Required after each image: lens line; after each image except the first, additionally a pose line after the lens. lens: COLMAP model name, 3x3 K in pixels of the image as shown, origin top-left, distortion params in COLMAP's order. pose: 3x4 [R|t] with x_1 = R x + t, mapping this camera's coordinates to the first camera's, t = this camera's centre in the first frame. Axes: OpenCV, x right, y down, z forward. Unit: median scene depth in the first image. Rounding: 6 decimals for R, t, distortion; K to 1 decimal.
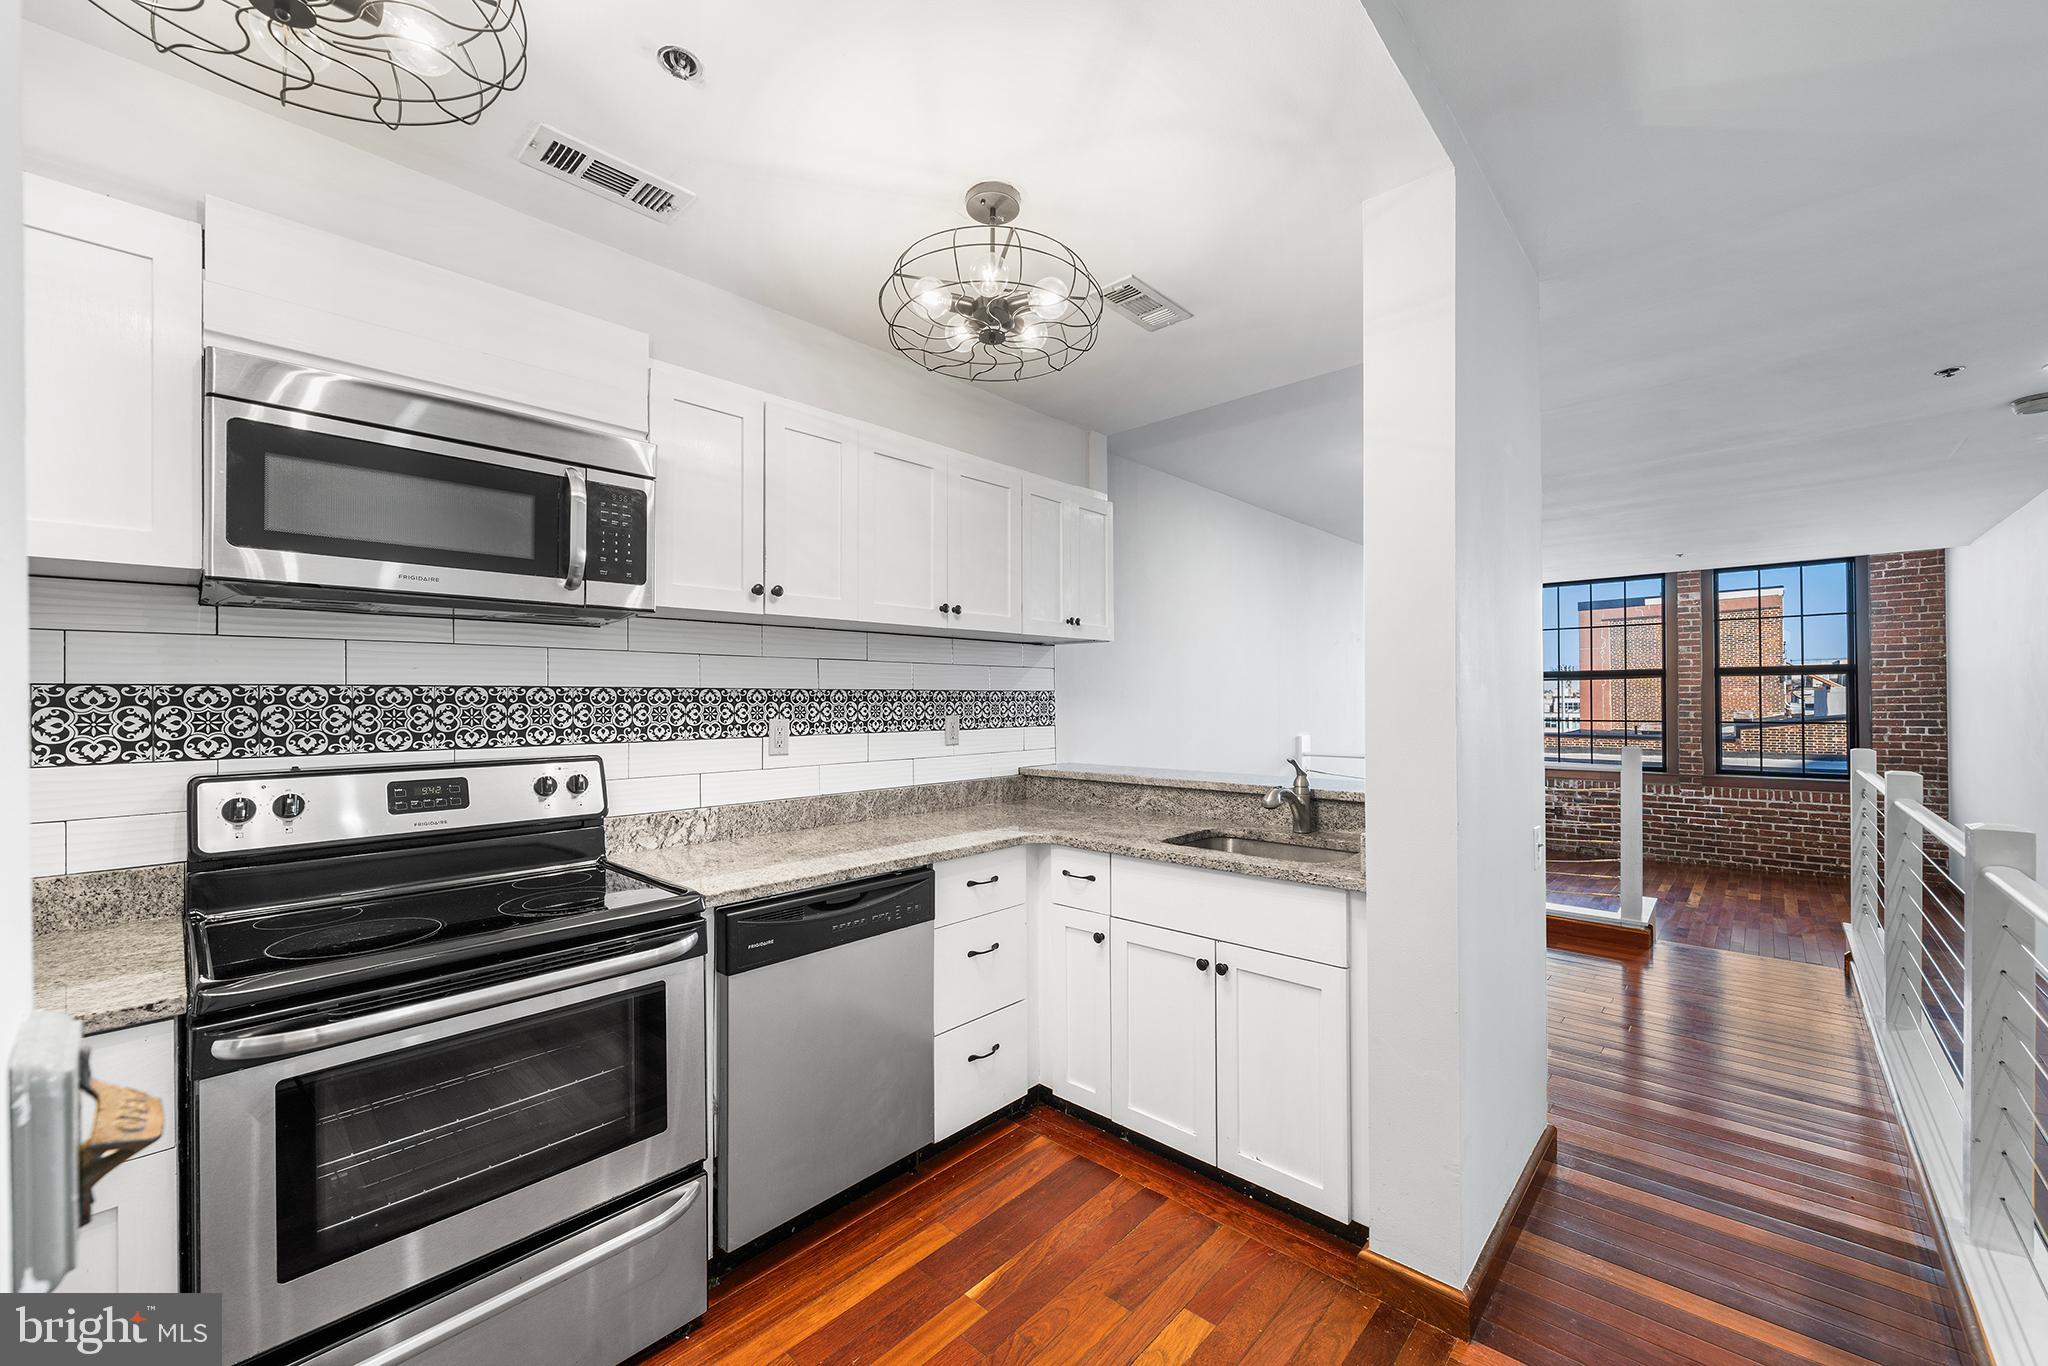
lens RADIAL K [[809.5, 0, 1023.4], [0, 809.5, 693.2], [0, 0, 1]] dist [-0.001027, 0.000676]
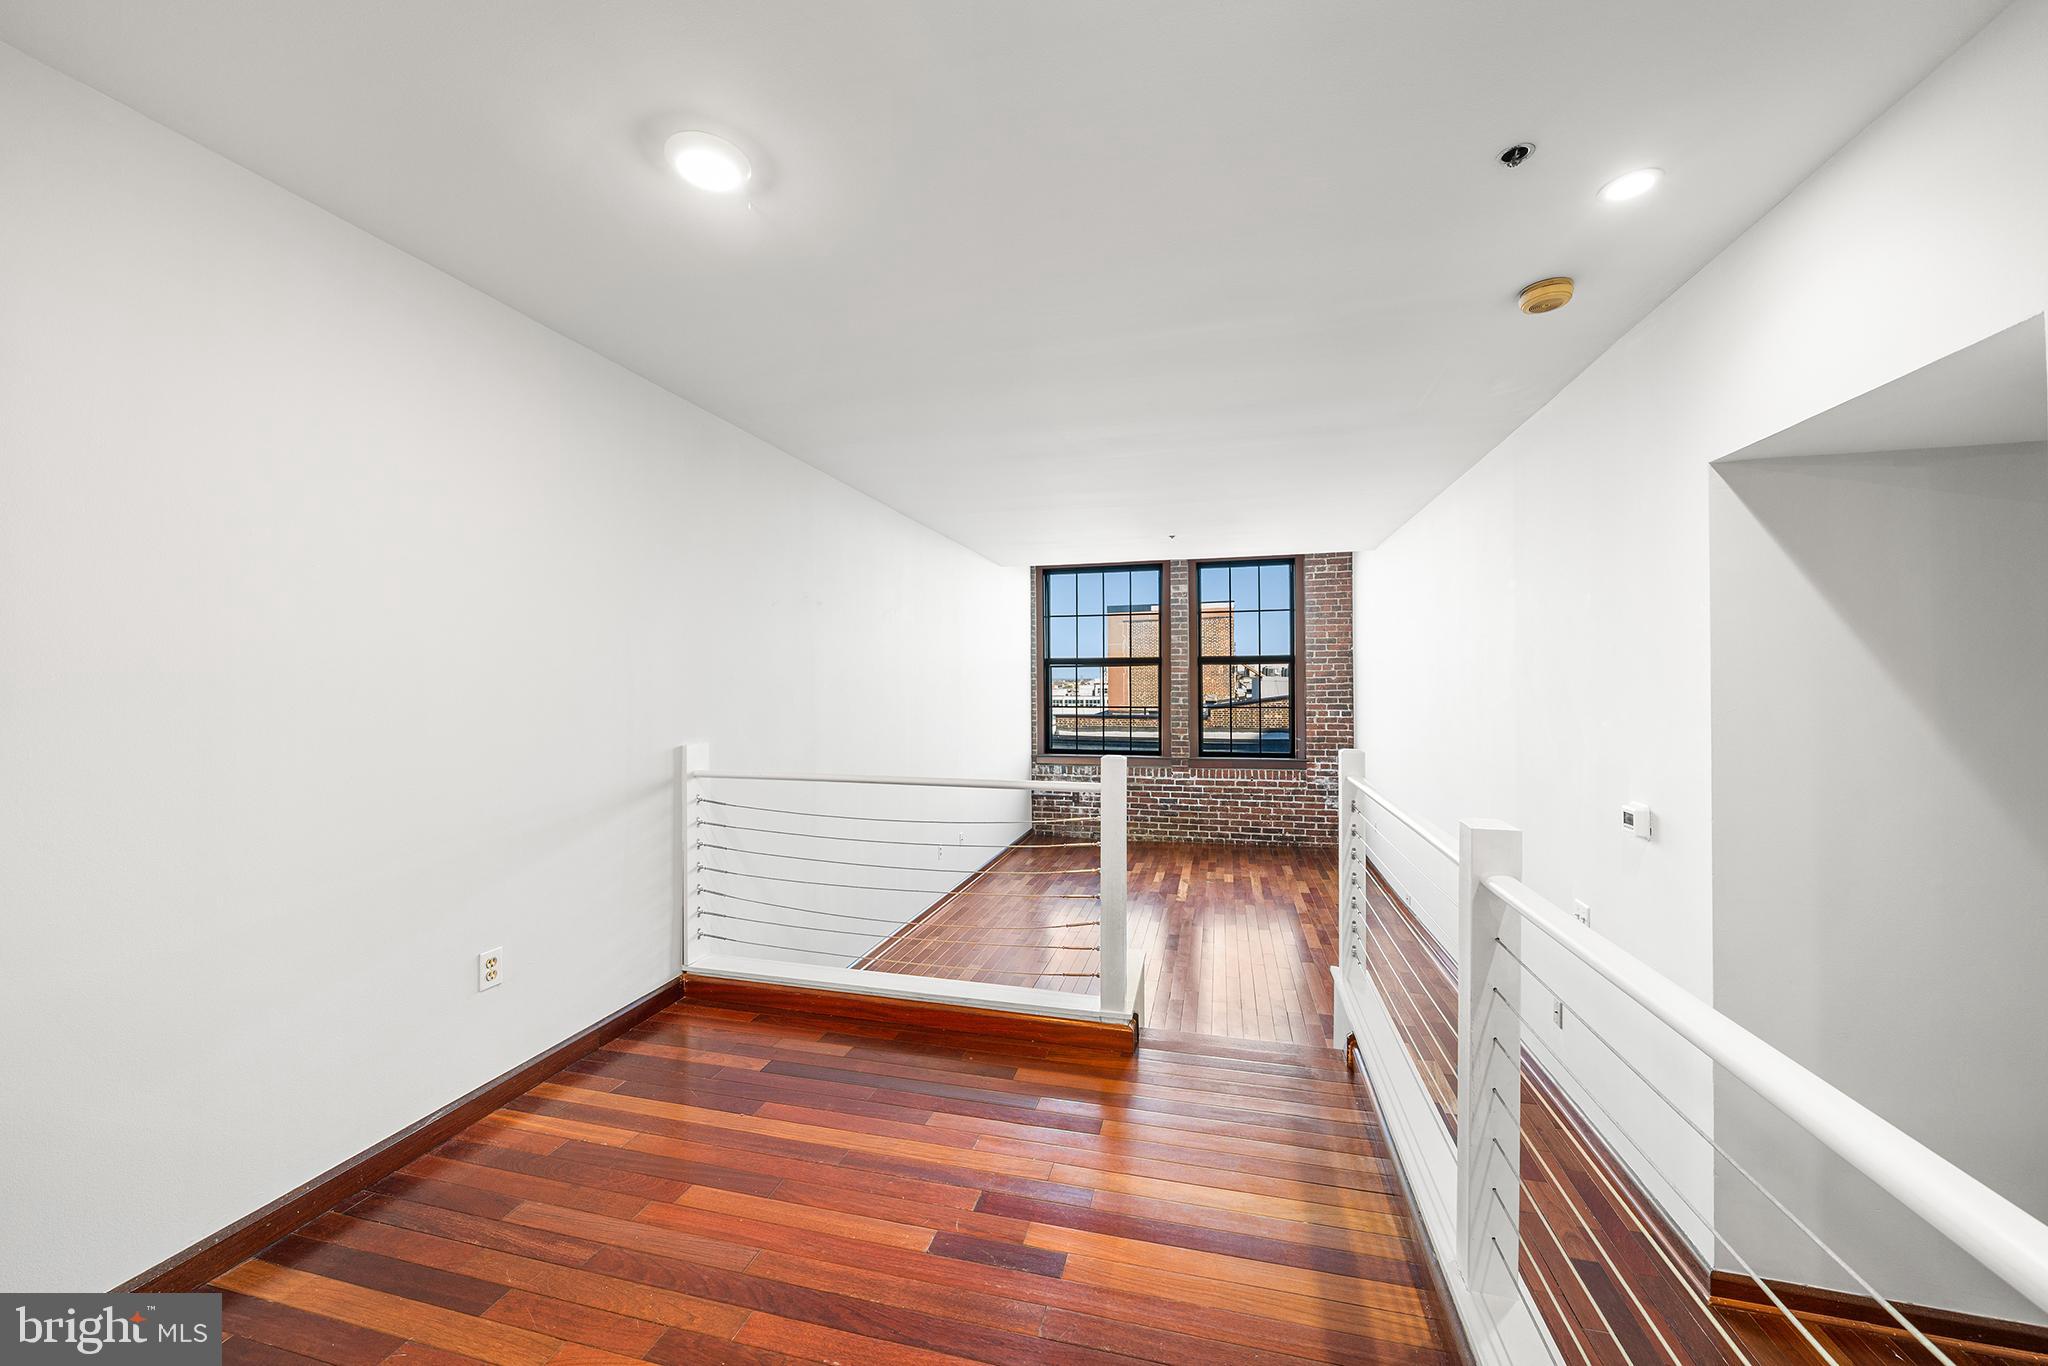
lens RADIAL K [[738.9, 0, 1031.9], [0, 738.9, 676.6], [0, 0, 1]] dist [-0.001799, -0.000924]
pose [[0.881062, 0.006308, 0.472959, 0.208362], [-0.004082, 0.999975, -0.005732, 0.001489], [-0.472984, 0.003120, 0.881066, 0.254887]]
